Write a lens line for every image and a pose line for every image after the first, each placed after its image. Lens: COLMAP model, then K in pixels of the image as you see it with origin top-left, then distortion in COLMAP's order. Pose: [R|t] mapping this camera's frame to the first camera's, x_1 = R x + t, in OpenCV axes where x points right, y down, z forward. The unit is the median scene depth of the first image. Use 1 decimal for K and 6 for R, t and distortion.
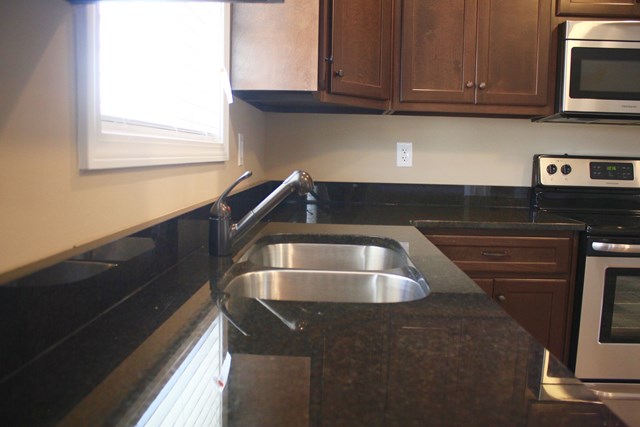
lens RADIAL K [[540.9, 0, 320.0], [0, 540.9, 213.5], [0, 0, 1]] dist [-0.170783, 0.169801]
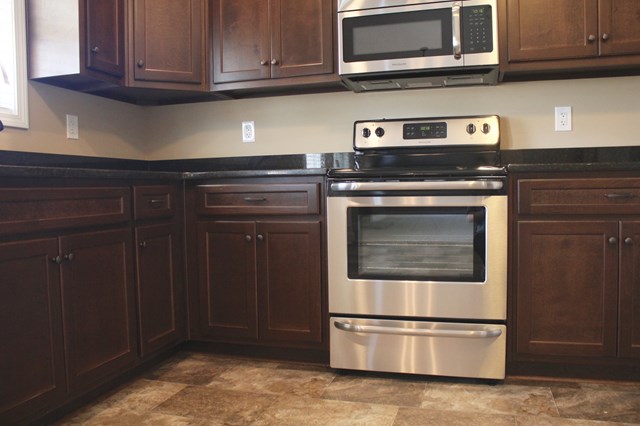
lens RADIAL K [[540.9, 0, 320.0], [0, 540.9, 213.0], [0, 0, 1]] dist [-0.170783, 0.169801]
pose [[0.967735, -0.027054, -0.250513, 0.683712], [0.009770, 0.997500, -0.069981, 0.171305], [0.251780, 0.065275, 0.965581, -0.085450]]
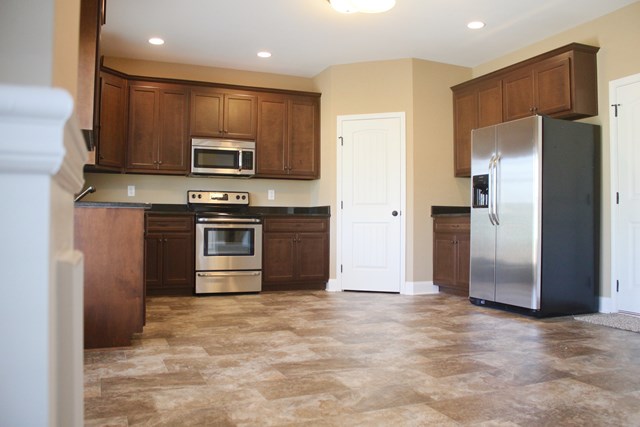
lens RADIAL K [[540.9, 0, 320.0], [0, 540.9, 213.5], [0, 0, 1]] dist [-0.170783, 0.169801]
pose [[0.909250, -0.007328, 0.416187, -0.065984], [0.059724, 0.991797, -0.113017, 0.340679], [-0.411944, 0.127617, 0.902228, -1.612568]]
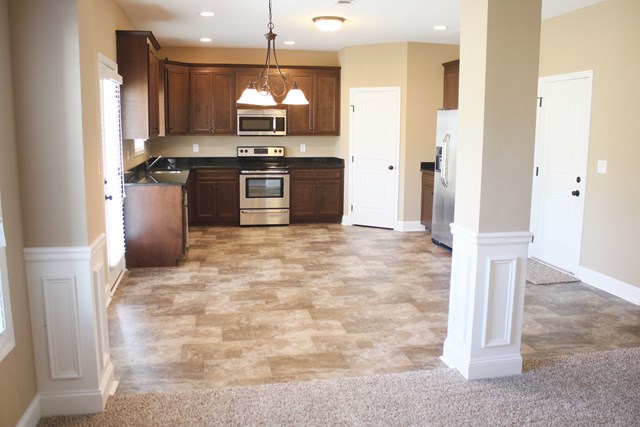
lens RADIAL K [[553.7, 0, 320.0], [0, 553.7, 213.5], [0, 0, 1]] dist [-0.138491, -0.000202]
pose [[0.974327, -0.046603, 0.220263, 0.160861], [0.036038, 0.998010, 0.051745, 0.154432], [-0.222236, -0.042479, 0.974067, -2.663723]]
